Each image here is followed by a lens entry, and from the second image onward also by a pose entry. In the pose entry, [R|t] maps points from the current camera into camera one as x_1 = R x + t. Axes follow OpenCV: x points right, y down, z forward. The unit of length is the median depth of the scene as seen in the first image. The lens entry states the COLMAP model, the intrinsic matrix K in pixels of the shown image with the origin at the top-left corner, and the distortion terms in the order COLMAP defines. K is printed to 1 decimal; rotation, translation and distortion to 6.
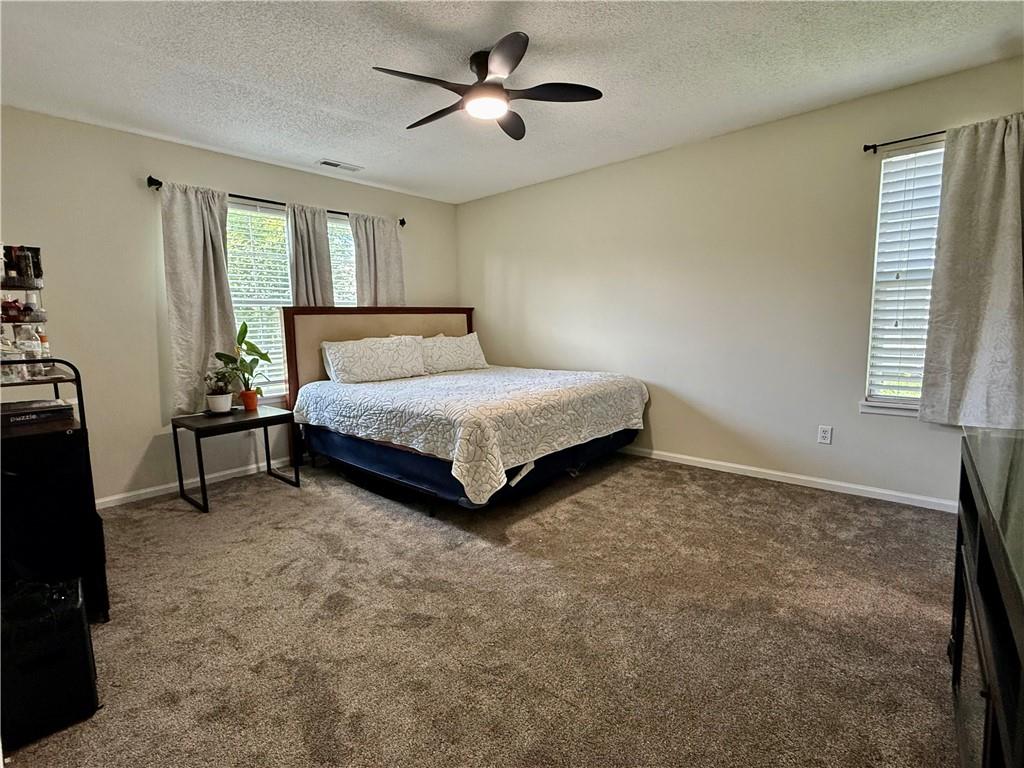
lens RADIAL K [[477.5, 0, 513.5], [0, 477.5, 388.6], [0, 0, 1]] dist [-0.000018, -0.000223]
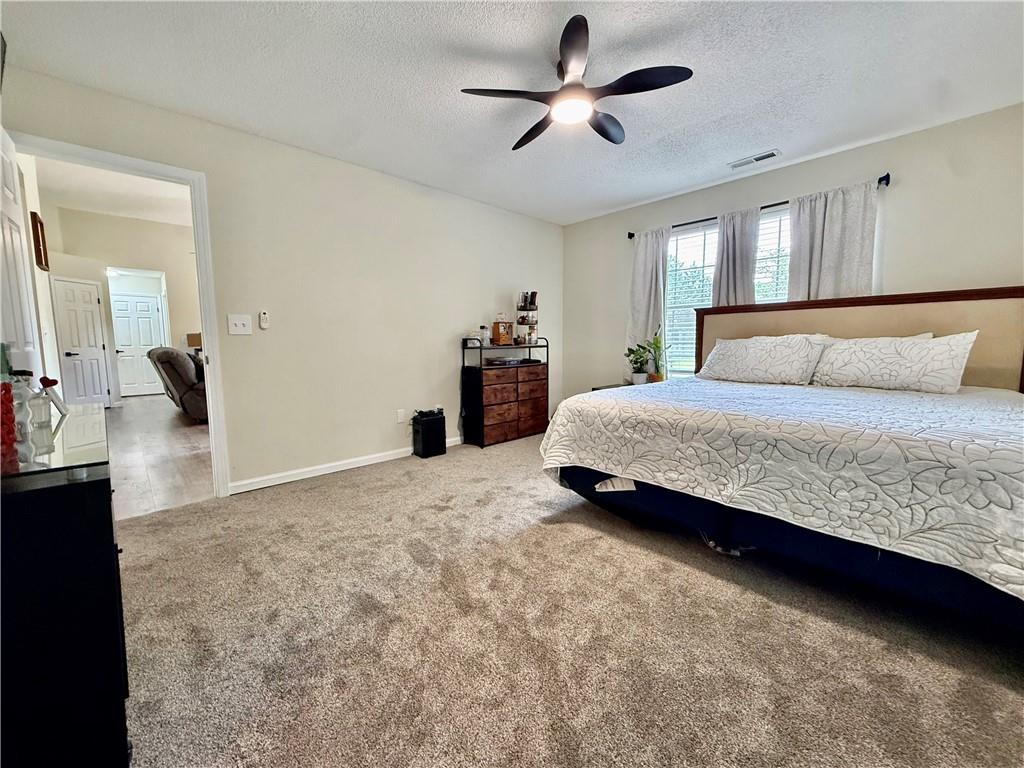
lens RADIAL K [[419.8, 0, 514.3], [0, 419.8, 384.2], [0, 0, 1]] dist [-0.000362, -0.000030]
pose [[-0.089652, 0.123315, -0.988310, 0.658649], [-0.125606, 0.982983, 0.134045, -0.075436], [0.988021, 0.136155, -0.072637, 0.711629]]
